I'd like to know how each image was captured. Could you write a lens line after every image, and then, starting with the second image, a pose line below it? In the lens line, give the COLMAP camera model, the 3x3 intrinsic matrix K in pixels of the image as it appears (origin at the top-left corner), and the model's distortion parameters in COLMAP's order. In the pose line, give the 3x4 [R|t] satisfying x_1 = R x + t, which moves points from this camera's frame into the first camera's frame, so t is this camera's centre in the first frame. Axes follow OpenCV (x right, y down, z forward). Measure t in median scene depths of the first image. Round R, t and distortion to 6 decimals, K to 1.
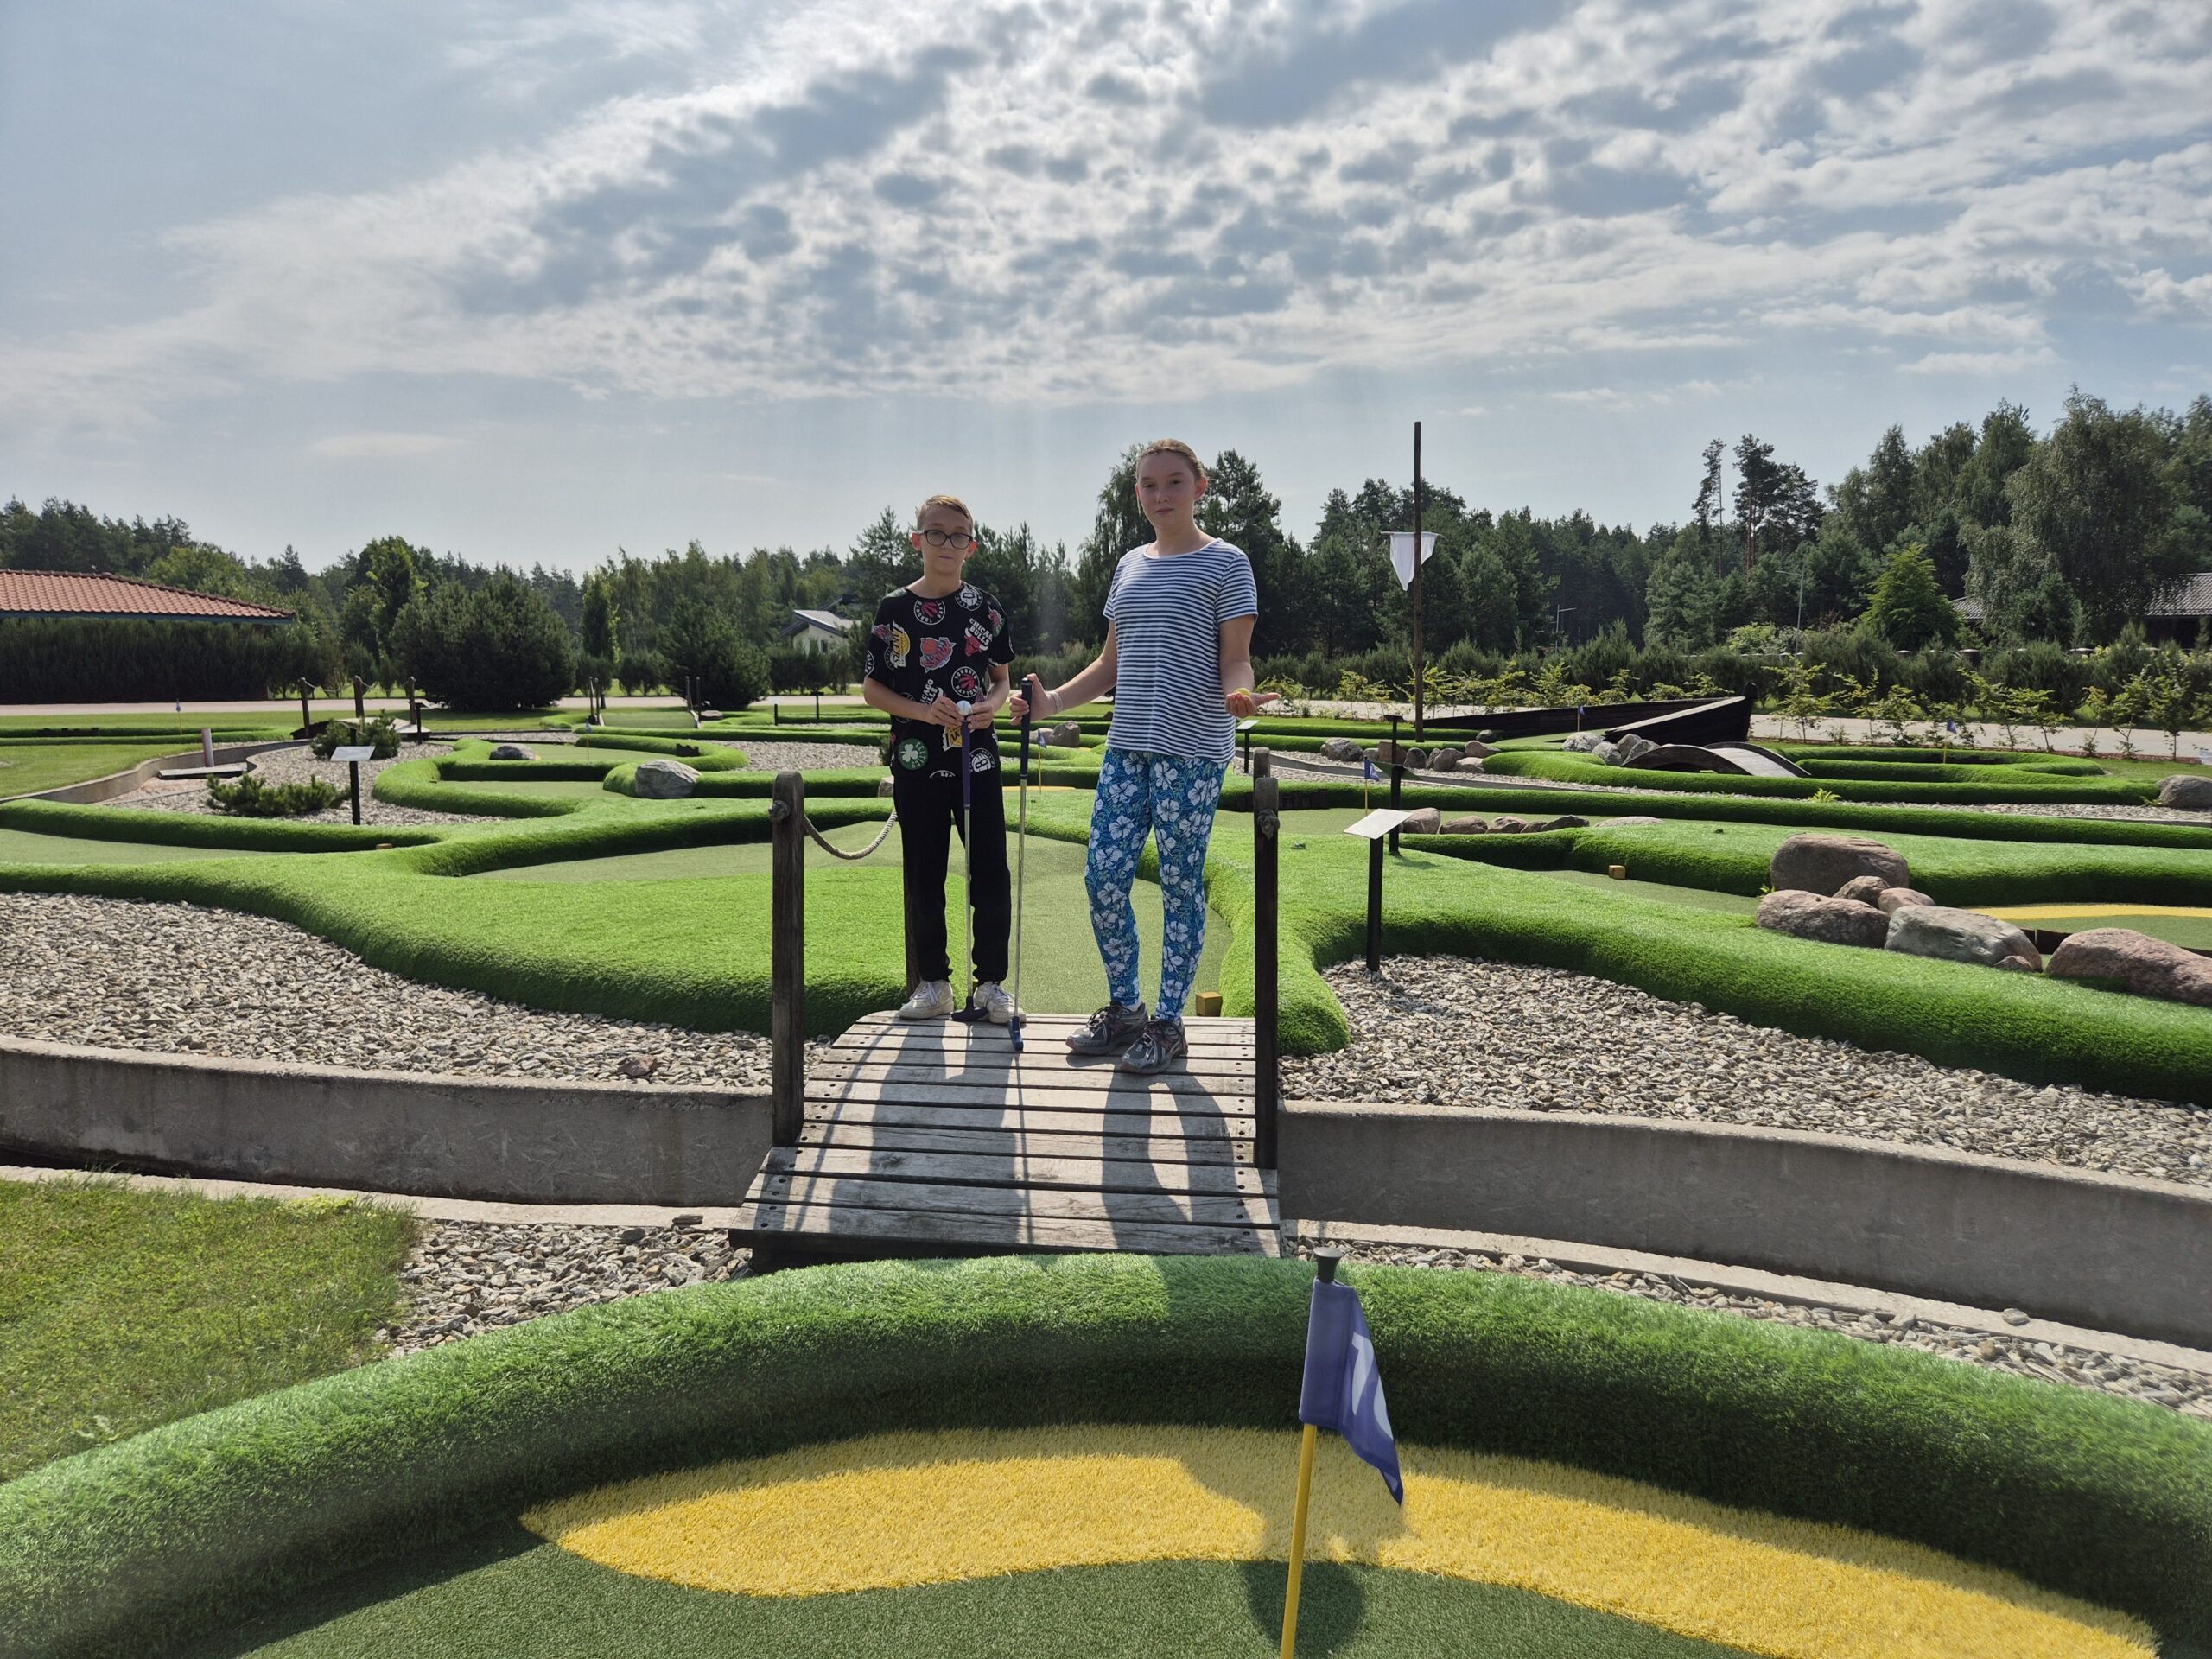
lens RADIAL K [[1482.5, 0, 1161.8], [0, 1482.5, 828.8], [0, 0, 1]] dist [0.075997, -0.053738]
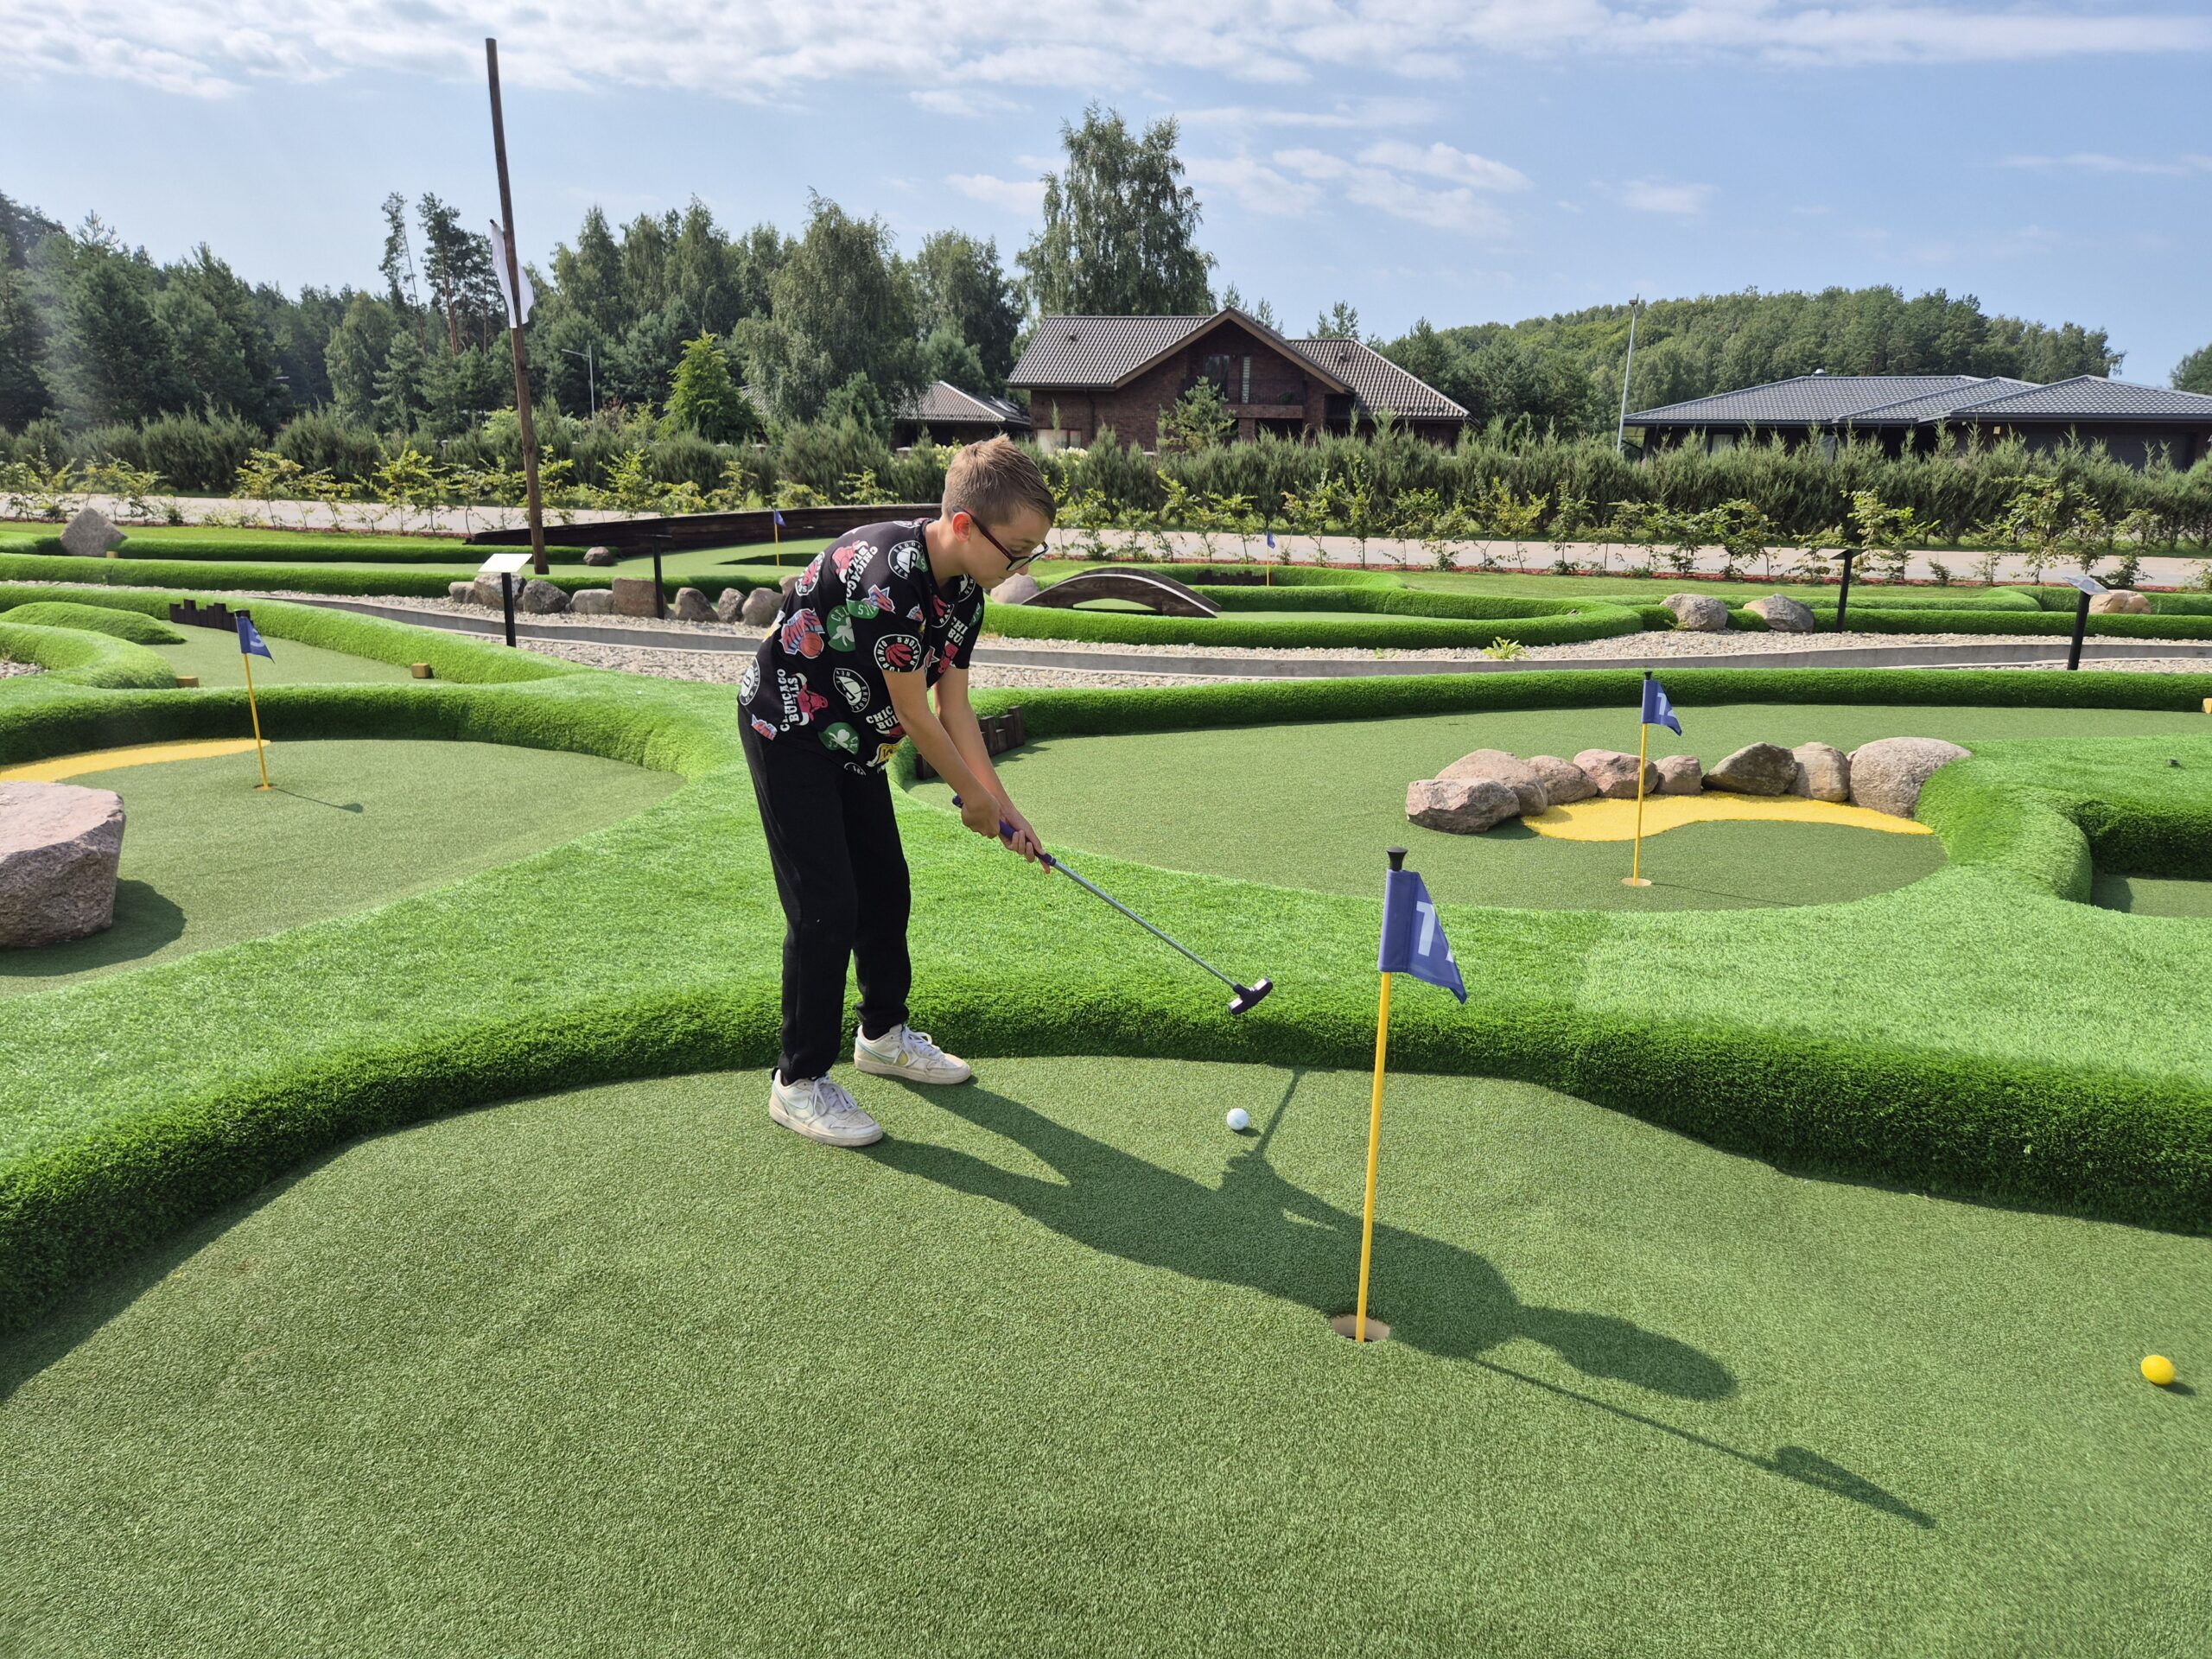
lens RADIAL K [[1444.8, 0, 1106.0], [0, 1444.8, 829.5], [0, 0, 1]] dist [0.066174, -0.050708]
pose [[0.689413, -0.164739, 0.705387, -0.039603], [0.062765, 0.983719, 0.168398, -0.011700], [-0.721644, -0.071822, 0.688528, 0.111692]]
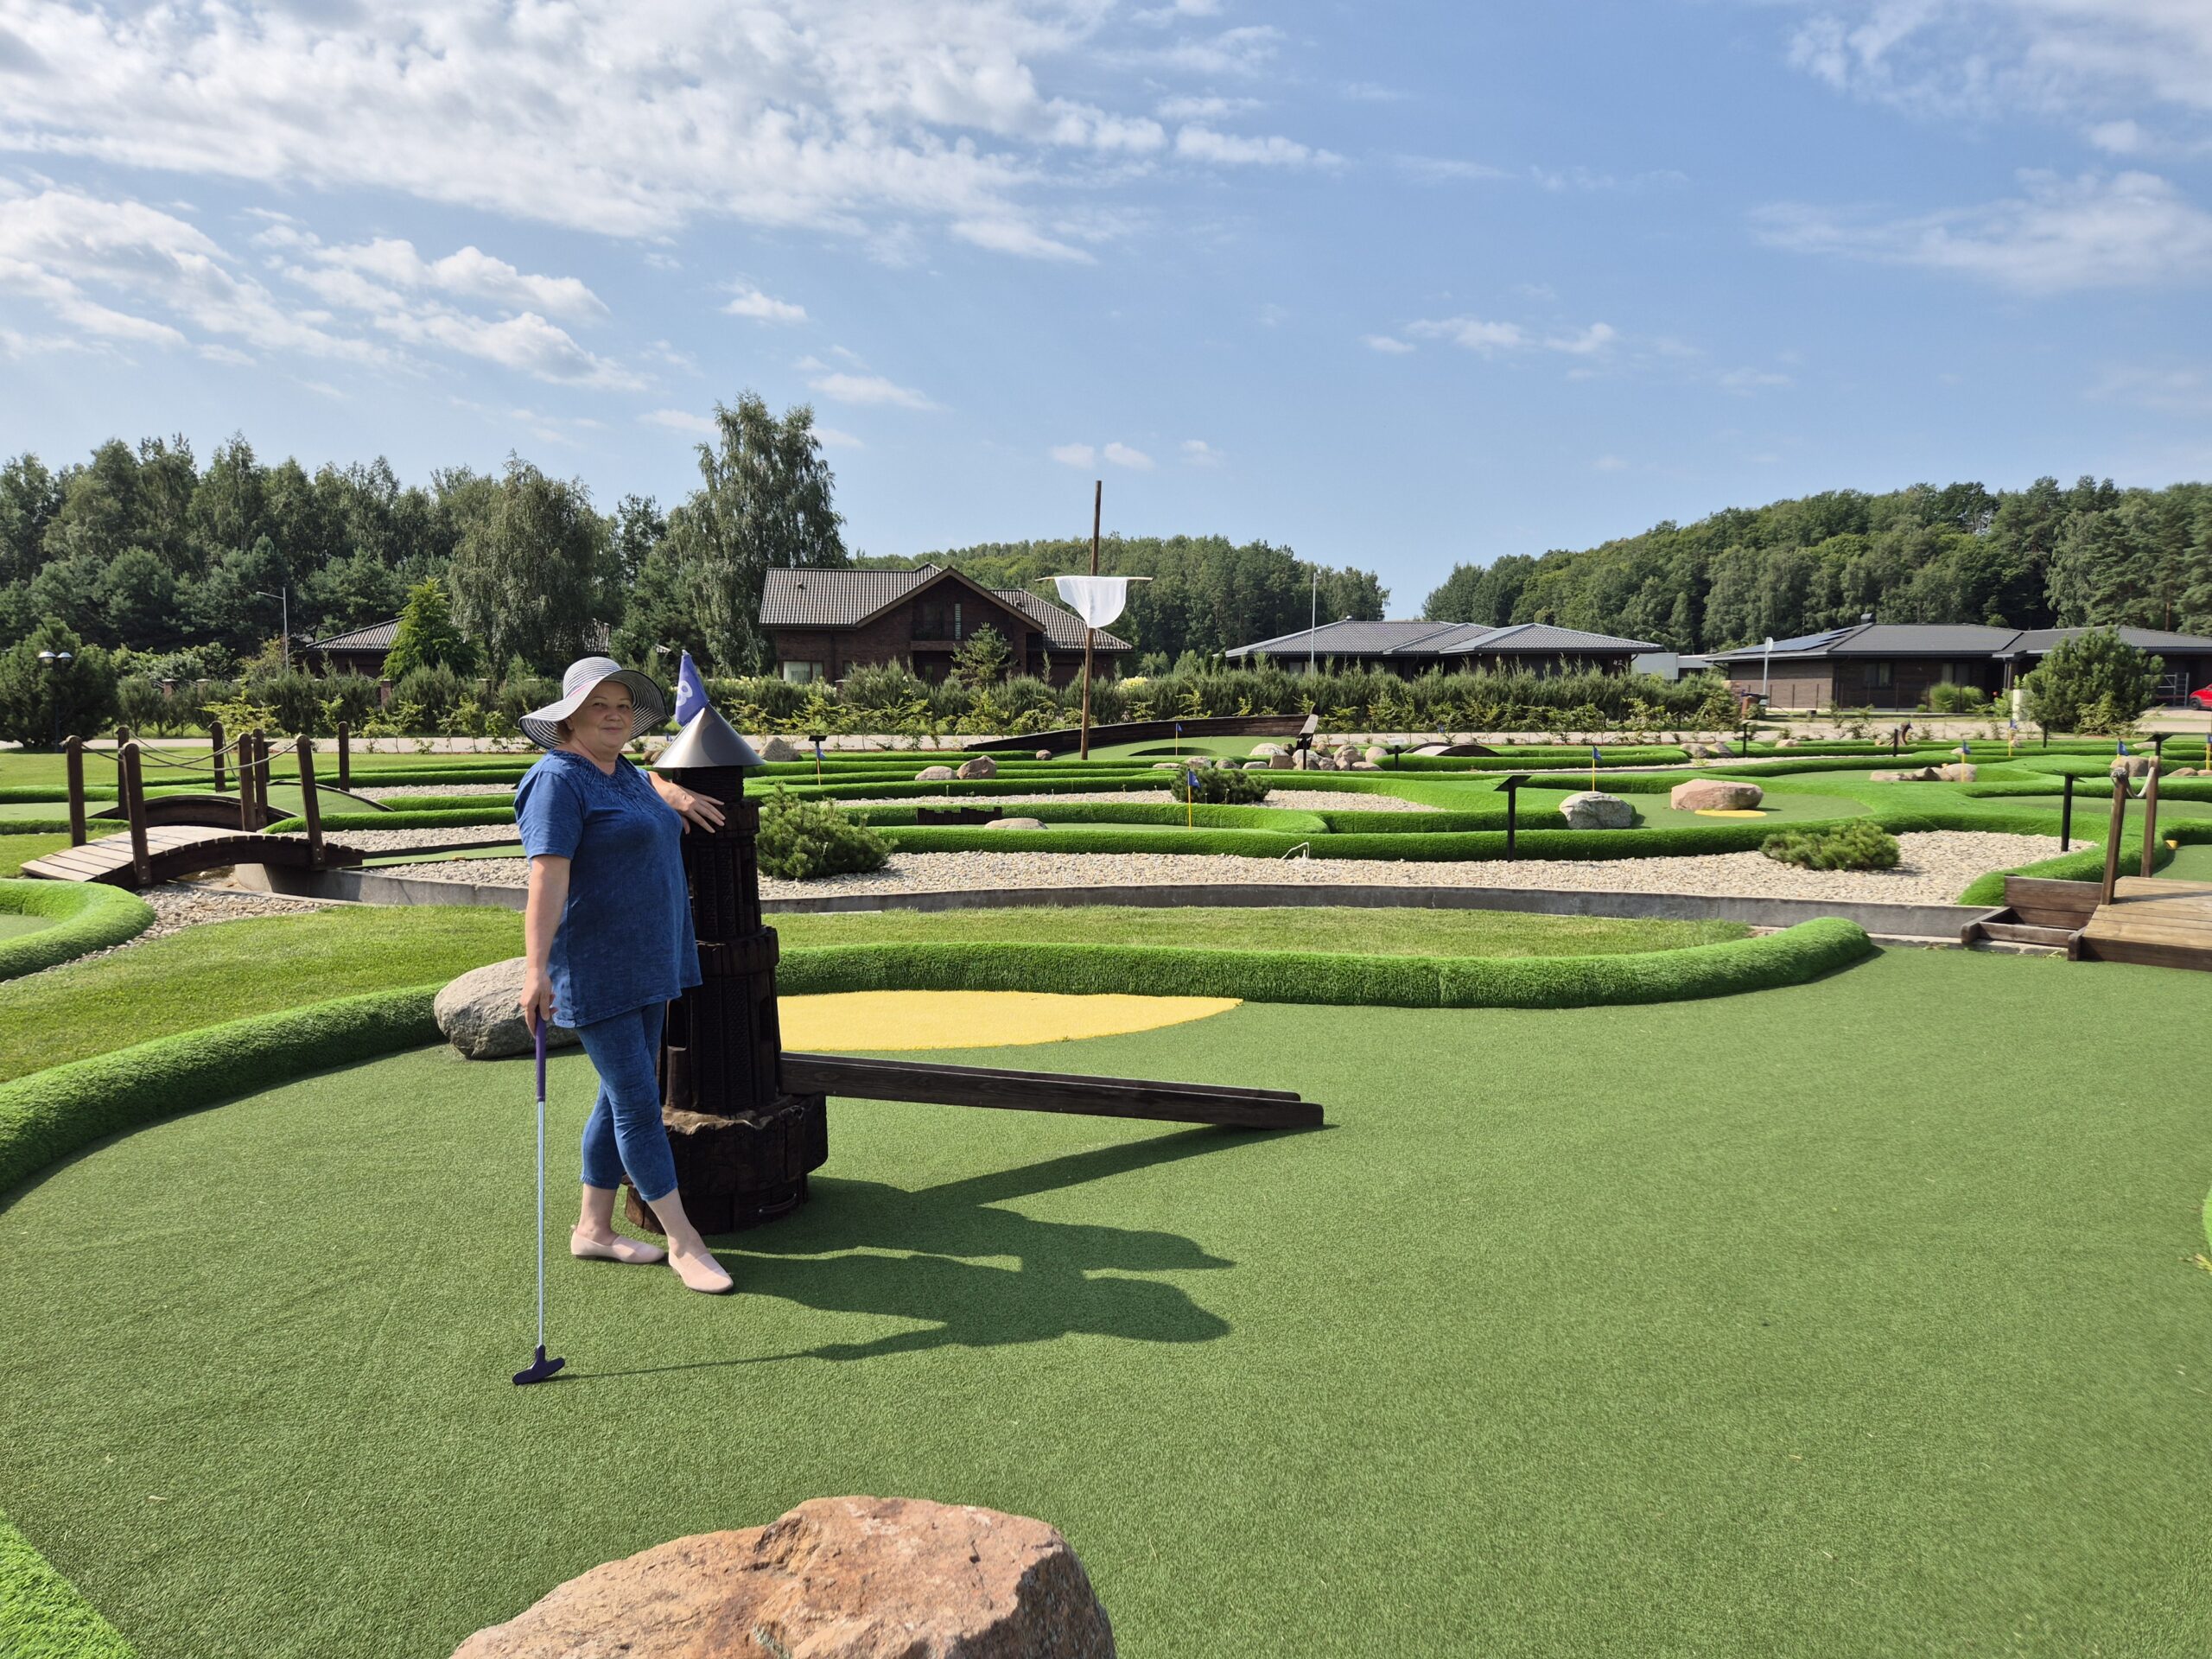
lens RADIAL K [[1444.8, 0, 1106.0], [0, 1444.8, 829.5], [0, 0, 1]] dist [0.066174, -0.050708]
pose [[0.341570, -0.094896, 0.935053, -0.266478], [0.108414, 0.992227, 0.061096, -0.023137], [-0.933583, 0.080504, 0.349203, 0.190785]]
